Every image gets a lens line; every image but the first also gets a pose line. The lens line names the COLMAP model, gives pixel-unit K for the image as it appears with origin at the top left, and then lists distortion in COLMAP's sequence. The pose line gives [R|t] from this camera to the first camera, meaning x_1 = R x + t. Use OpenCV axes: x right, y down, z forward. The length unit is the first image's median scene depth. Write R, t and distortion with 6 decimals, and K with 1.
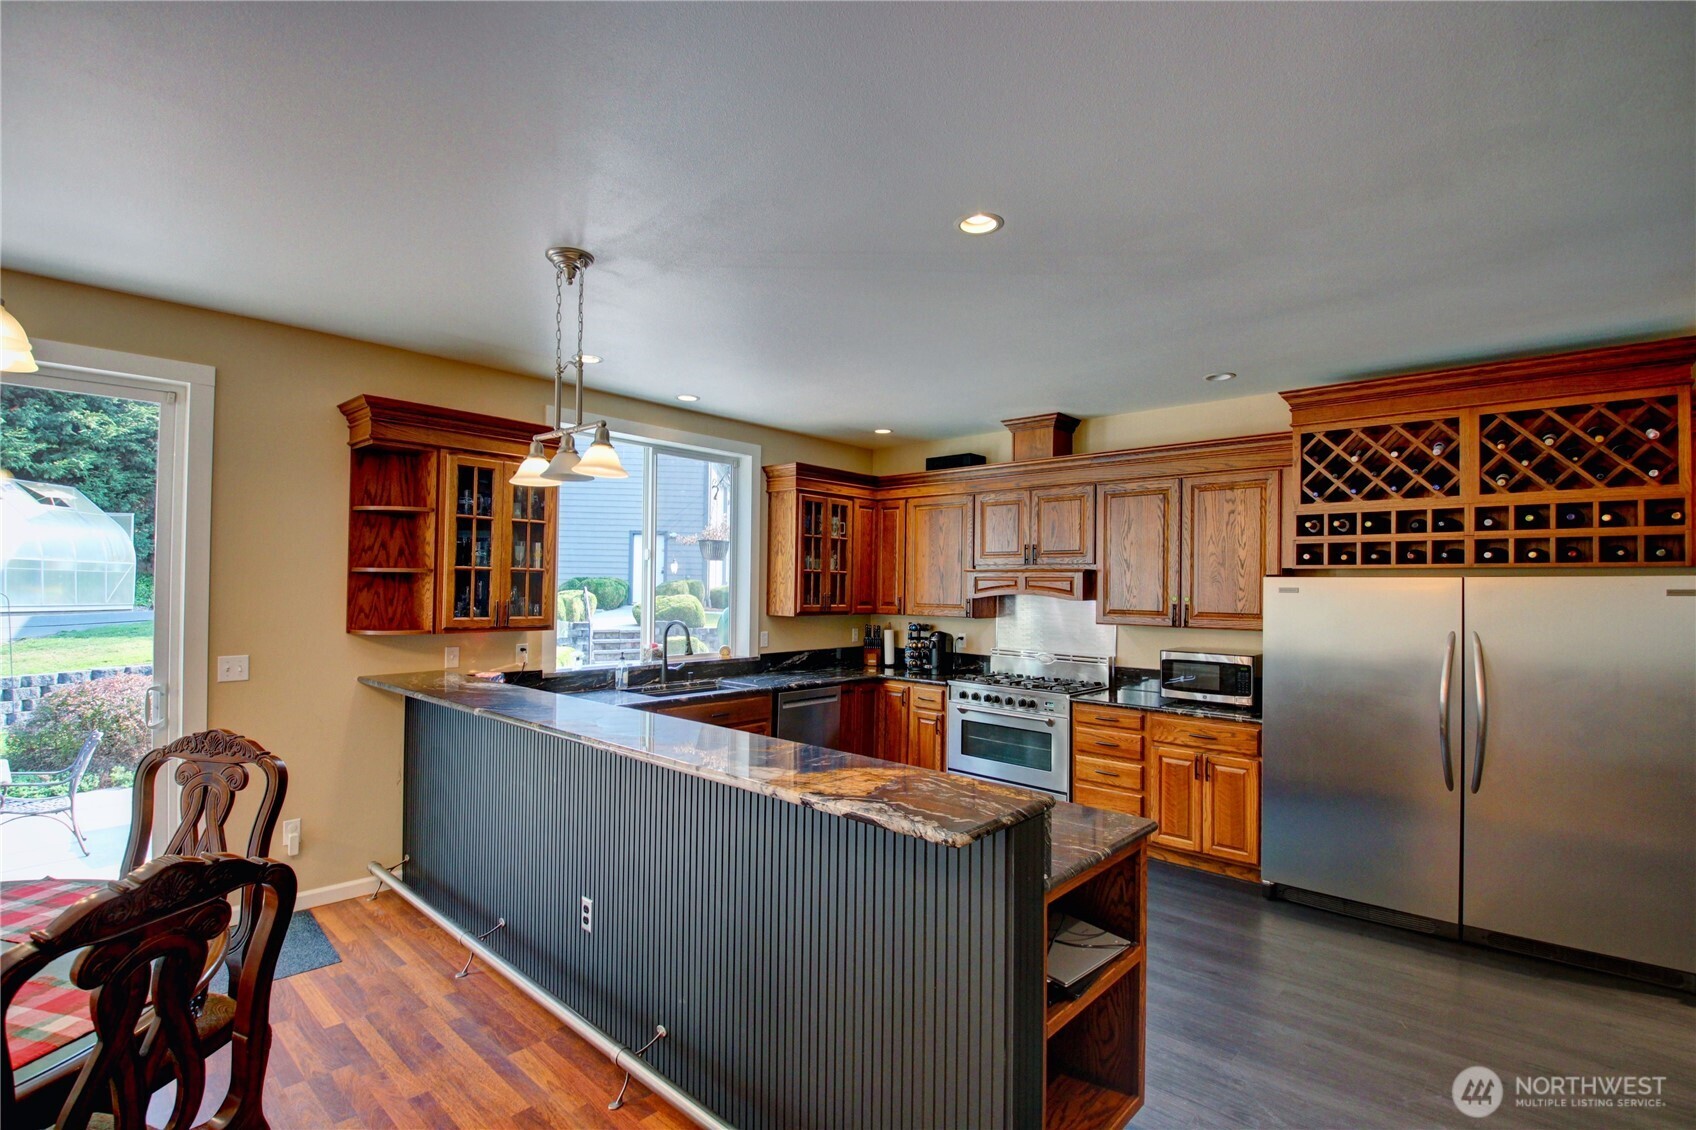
lens RADIAL K [[785.8, 0, 839.3], [0, 785.8, 575.6], [0, 0, 1]] dist [0.022698, -0.037301]
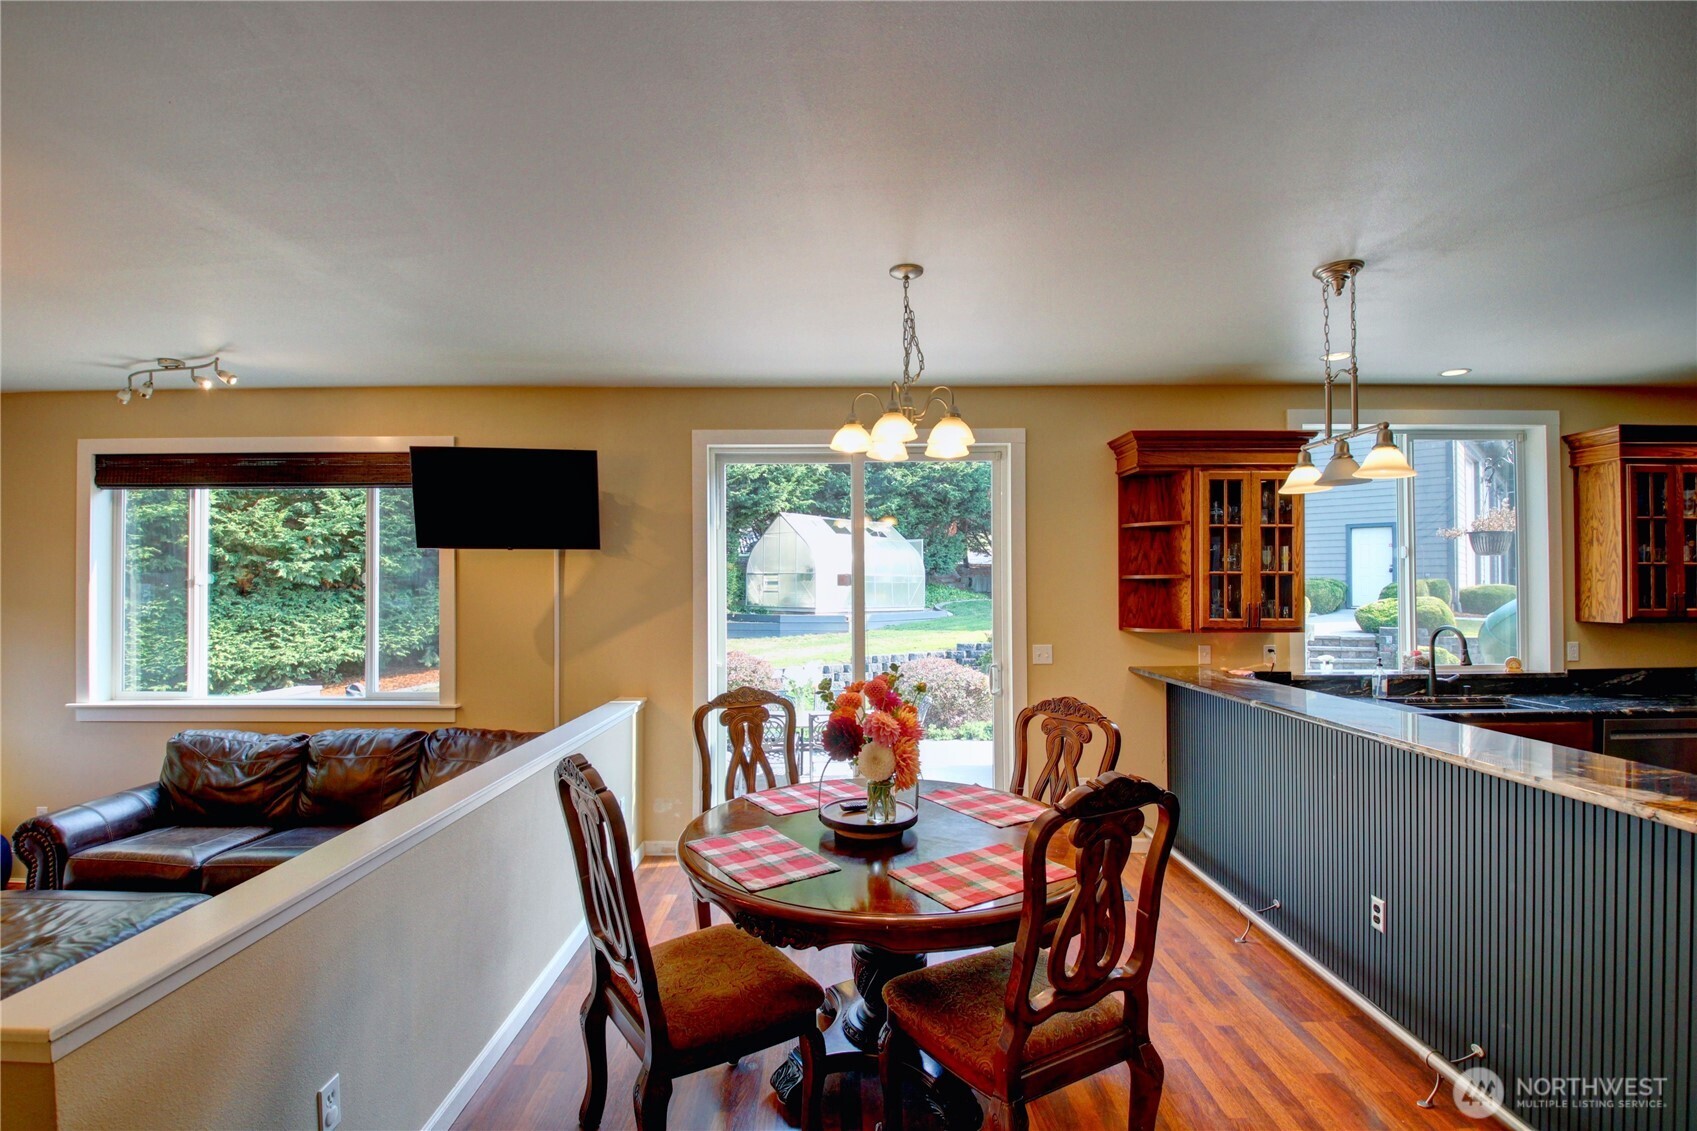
lens RADIAL K [[786.2, 0, 839.8], [0, 786.2, 576.1], [0, 0, 1]] dist [0.022698, -0.037301]
pose [[0.679322, -0.026189, -0.733373, -0.028430], [0.023523, 0.999627, -0.013907, -0.002640], [0.733464, -0.007804, 0.679684, -0.128471]]
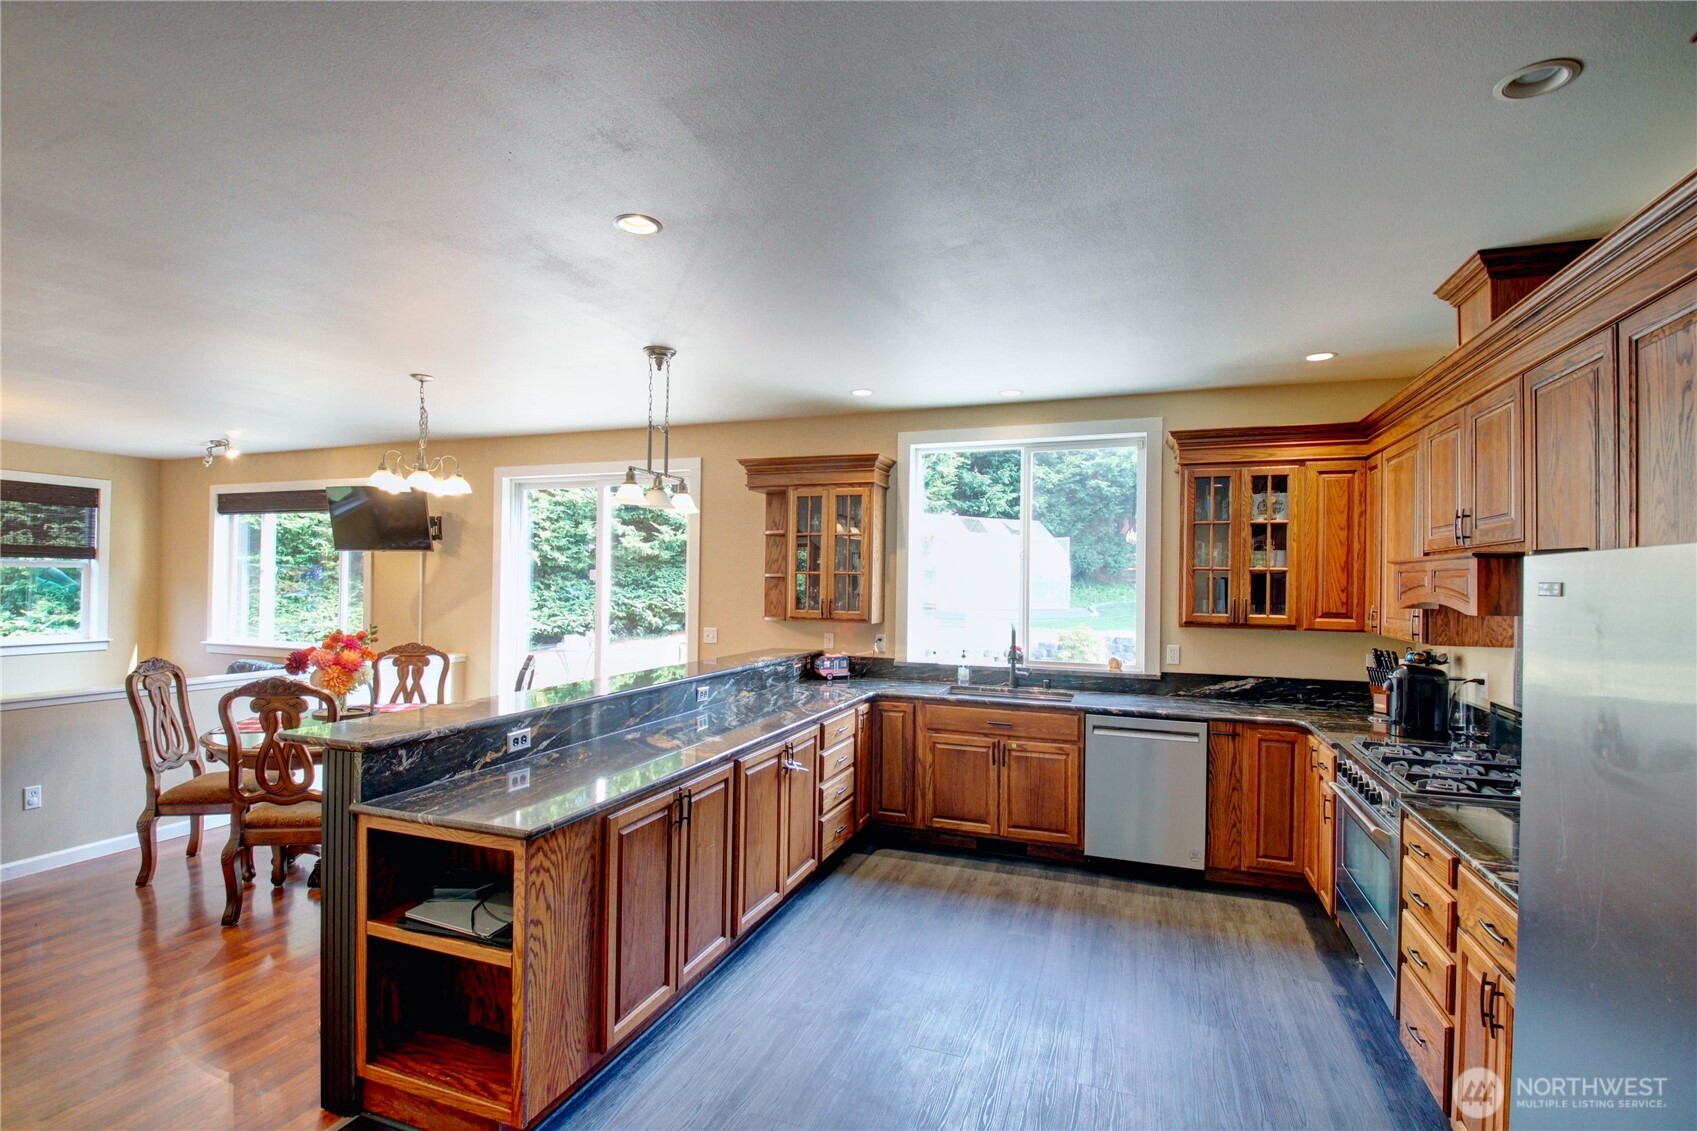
lens RADIAL K [[786.2, 0, 839.8], [0, 786.2, 576.1], [0, 0, 1]] dist [0.022698, -0.037301]
pose [[0.377806, -0.015944, -0.925747, 0.783789], [0.005003, 0.999872, -0.015178, 0.016735], [0.925871, 0.001103, 0.377838, 0.552299]]
